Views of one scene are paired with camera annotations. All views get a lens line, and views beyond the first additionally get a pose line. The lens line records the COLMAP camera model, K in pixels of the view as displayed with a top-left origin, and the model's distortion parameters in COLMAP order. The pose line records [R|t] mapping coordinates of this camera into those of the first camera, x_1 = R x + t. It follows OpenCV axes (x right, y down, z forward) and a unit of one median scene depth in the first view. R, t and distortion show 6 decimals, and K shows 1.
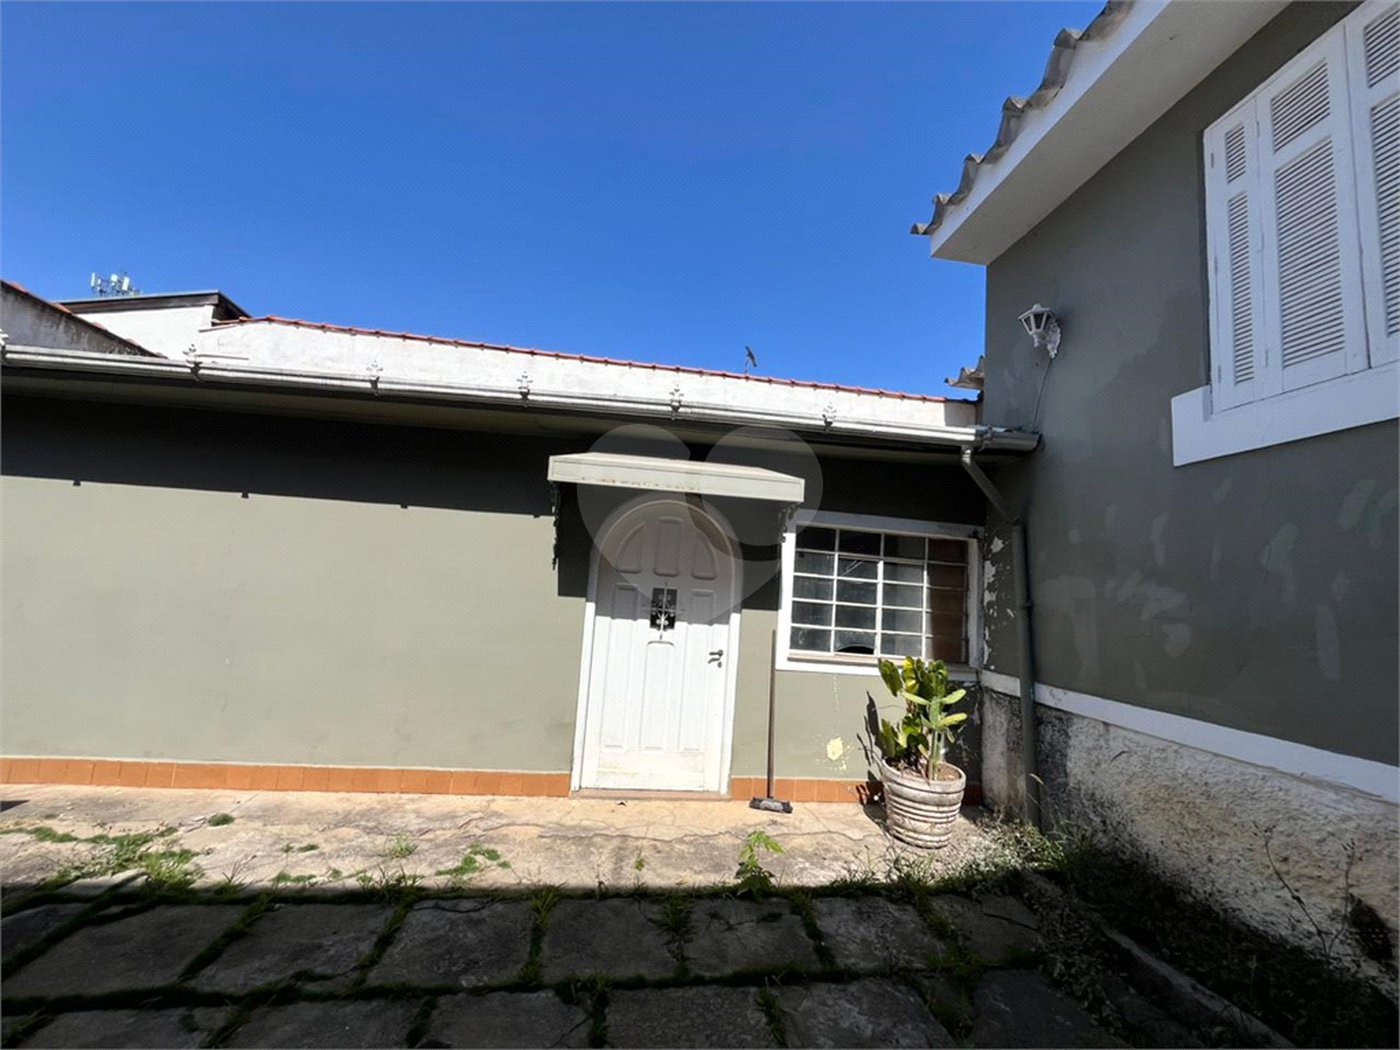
lens RADIAL K [[566.0, 0, 696.0], [0, 566.0, 525.4], [0, 0, 1]] dist [-0.003288, -0.000071]
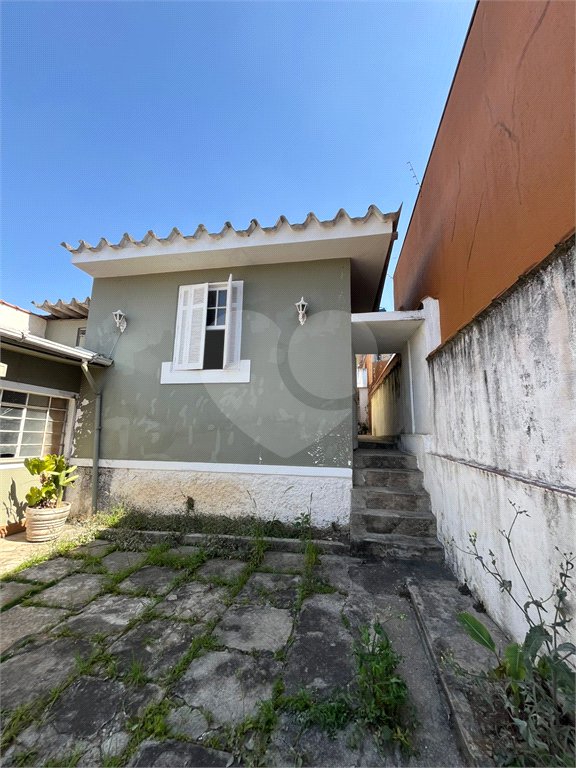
lens RADIAL K [[310.5, 0, 289.6], [0, 310.5, 386.3], [0, 0, 1]] dist [-0.003288, -0.000071]
pose [[0.301279, 0.089340, 0.949342, -0.487741], [-0.106220, 0.992549, -0.059697, -0.049743], [-0.947601, -0.082854, 0.308524, -0.196985]]
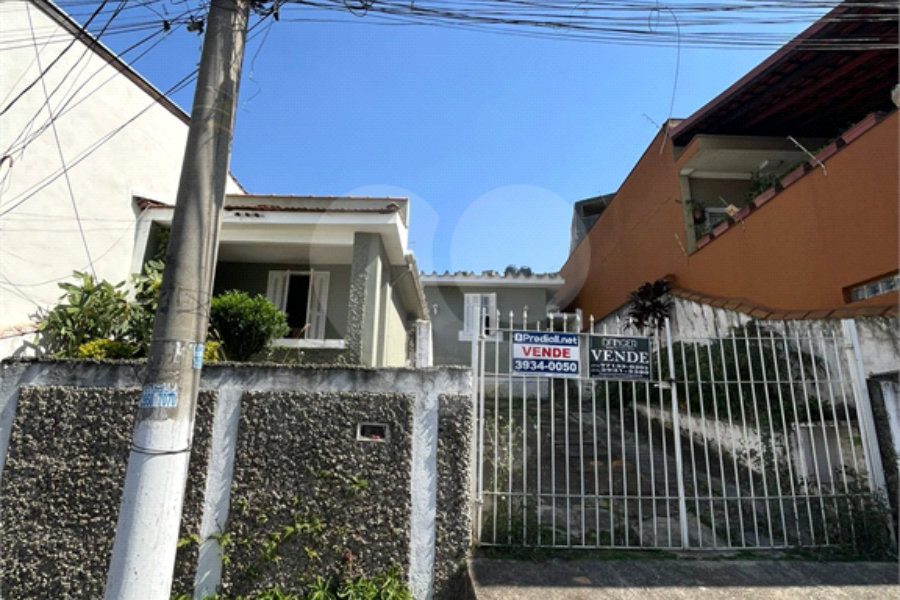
lens RADIAL K [[483.4, 0, 448.3], [0, 483.4, 298.4], [0, 0, 1]] dist [-0.003240, 0.000452]
pose [[0.130964, 0.189825, 0.973044, -3.950001], [-0.120006, 0.977316, -0.174506, 0.344209], [-0.984097, -0.093918, 0.150773, 0.232589]]
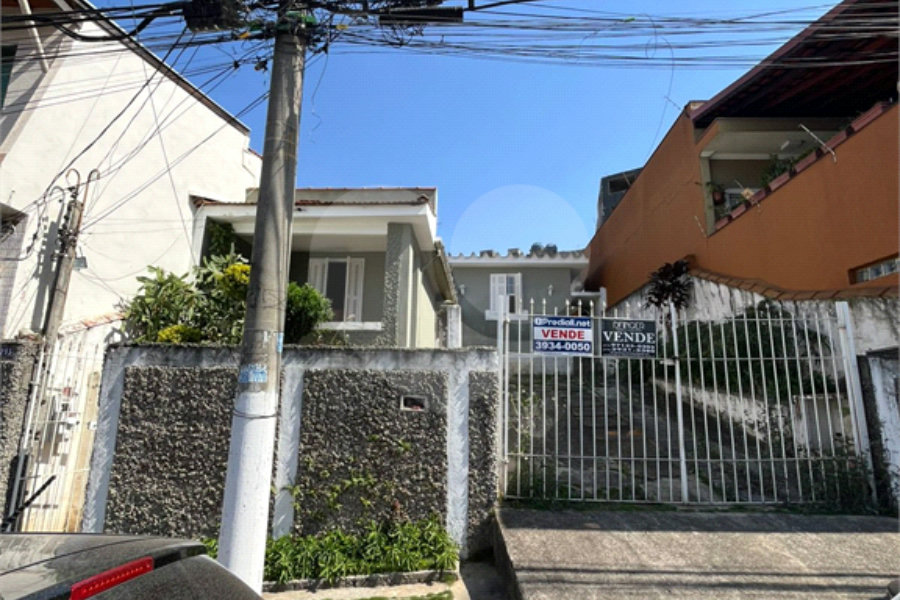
lens RADIAL K [[483.4, 0, 448.3], [0, 483.4, 298.2], [0, 0, 1]] dist [-0.003240, 0.000452]
pose [[0.185638, 0.142325, 0.972256, -4.131316], [-0.114004, 0.985892, -0.122554, 0.341022], [-0.975982, -0.088091, 0.199244, 0.214840]]
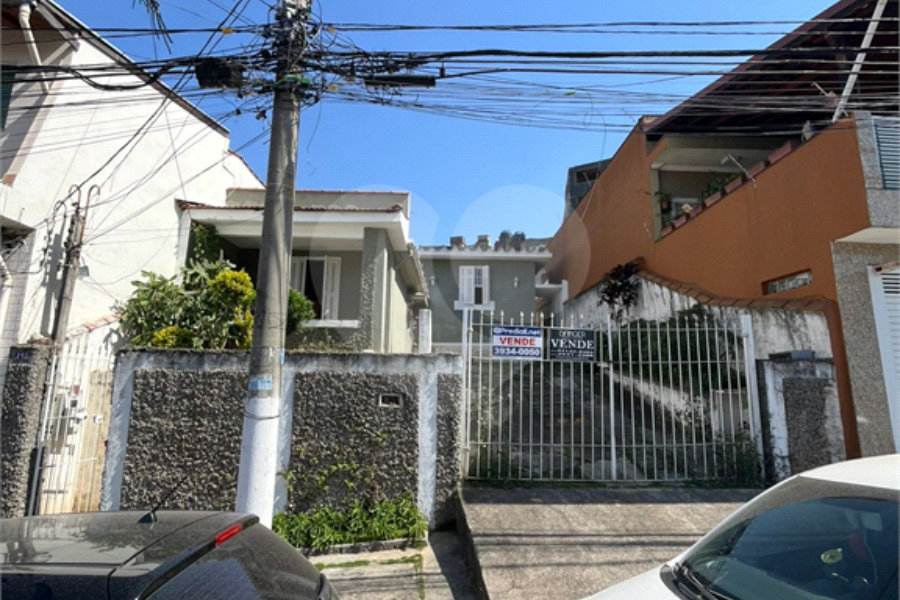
lens RADIAL K [[483.4, 0, 447.8], [0, 483.4, 296.9], [0, 0, 1]] dist [-0.003240, 0.000452]
pose [[0.124871, 0.108168, 0.986259, -4.365696], [-0.116925, 0.988717, -0.093633, 0.268168], [-0.985259, -0.103627, 0.136110, 0.186419]]
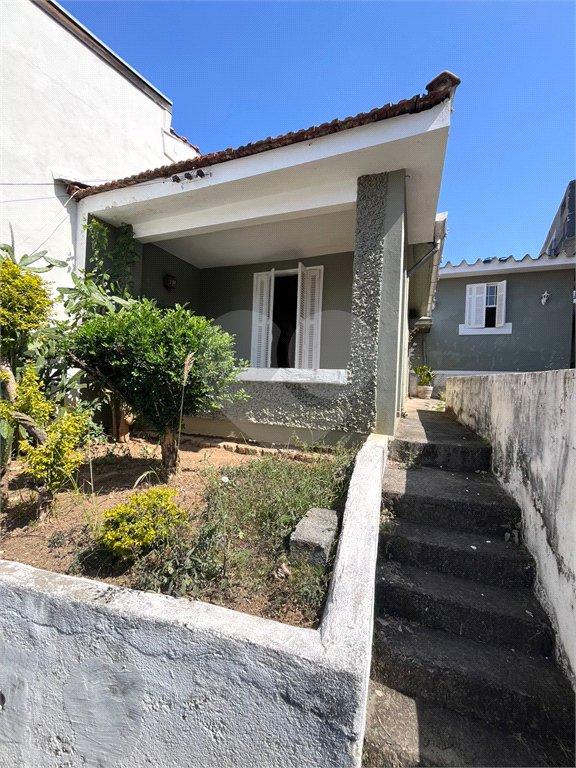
lens RADIAL K [[310.5, 0, 288.3], [0, 310.5, 383.0], [0, 0, 1]] dist [-0.003288, -0.000071]
pose [[0.493083, -0.062415, 0.867741, -2.717683], [-0.097996, 0.987091, 0.126685, 0.153573], [-0.864446, -0.147501, 0.480601, 0.712477]]
